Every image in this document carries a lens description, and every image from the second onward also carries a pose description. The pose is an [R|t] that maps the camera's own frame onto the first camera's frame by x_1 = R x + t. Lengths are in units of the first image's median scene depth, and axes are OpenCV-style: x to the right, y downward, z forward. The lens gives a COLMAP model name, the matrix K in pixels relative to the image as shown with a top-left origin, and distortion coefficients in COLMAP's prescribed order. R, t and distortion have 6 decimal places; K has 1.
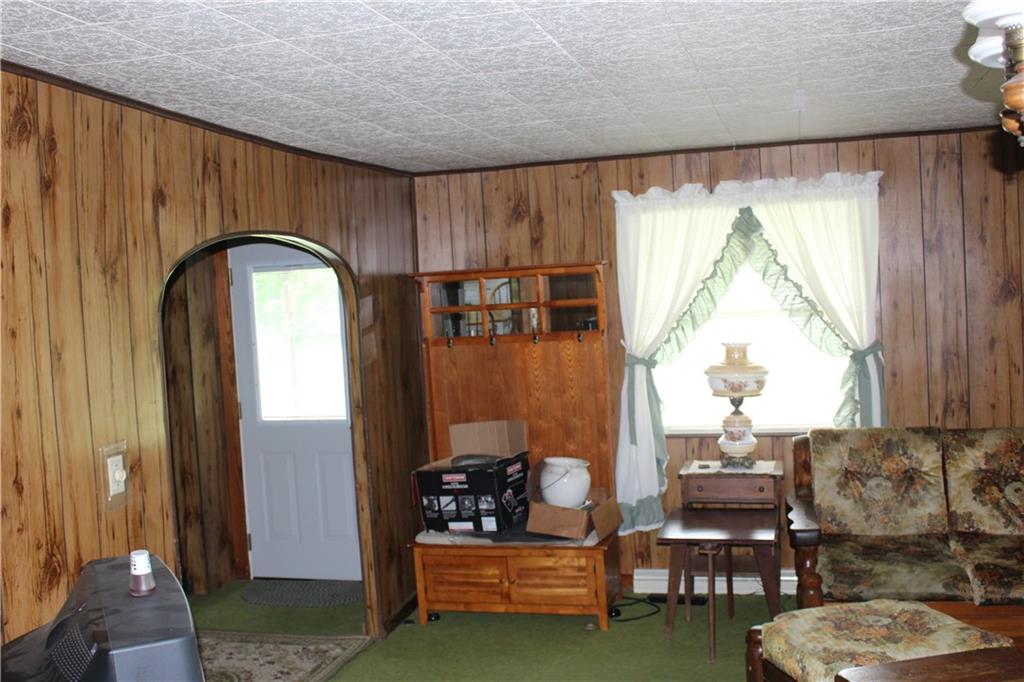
lens RADIAL K [[1044.6, 0, 510.8], [0, 1044.6, 342.4], [0, 0, 1]] dist [-0.017516, 0.000000]
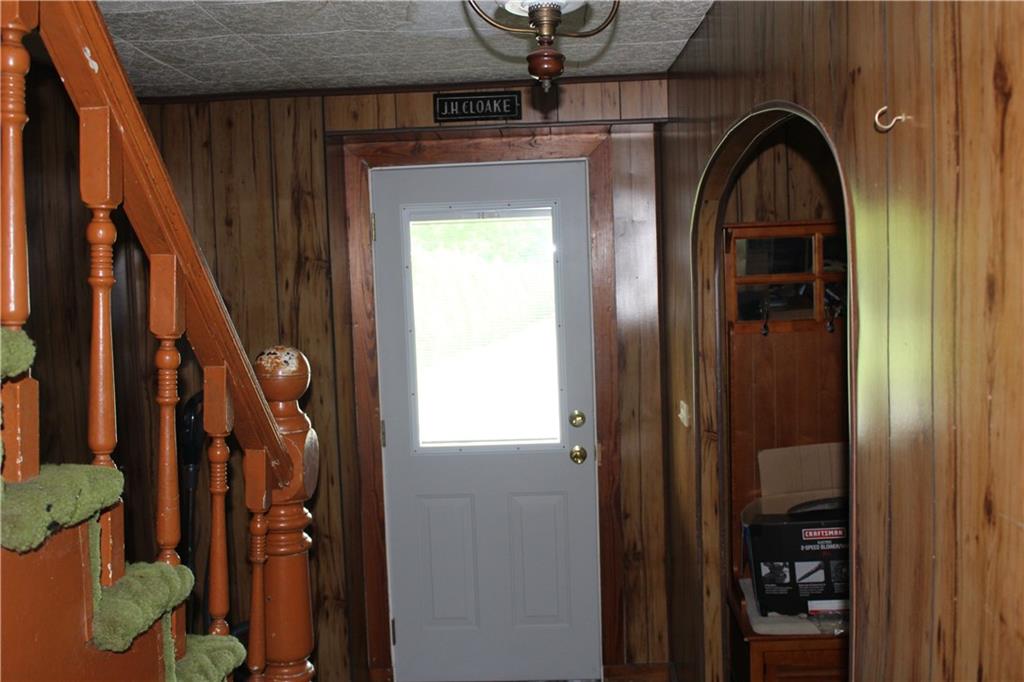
lens RADIAL K [[1044.6, 0, 513.0], [0, 1044.6, 340.3], [0, 0, 1]] dist [-0.017516, 0.000000]
pose [[0.967440, 0.001398, 0.253098, -0.401327], [-0.001901, 0.999997, 0.001746, 0.006889], [-0.253094, -0.002171, 0.967439, 0.404524]]
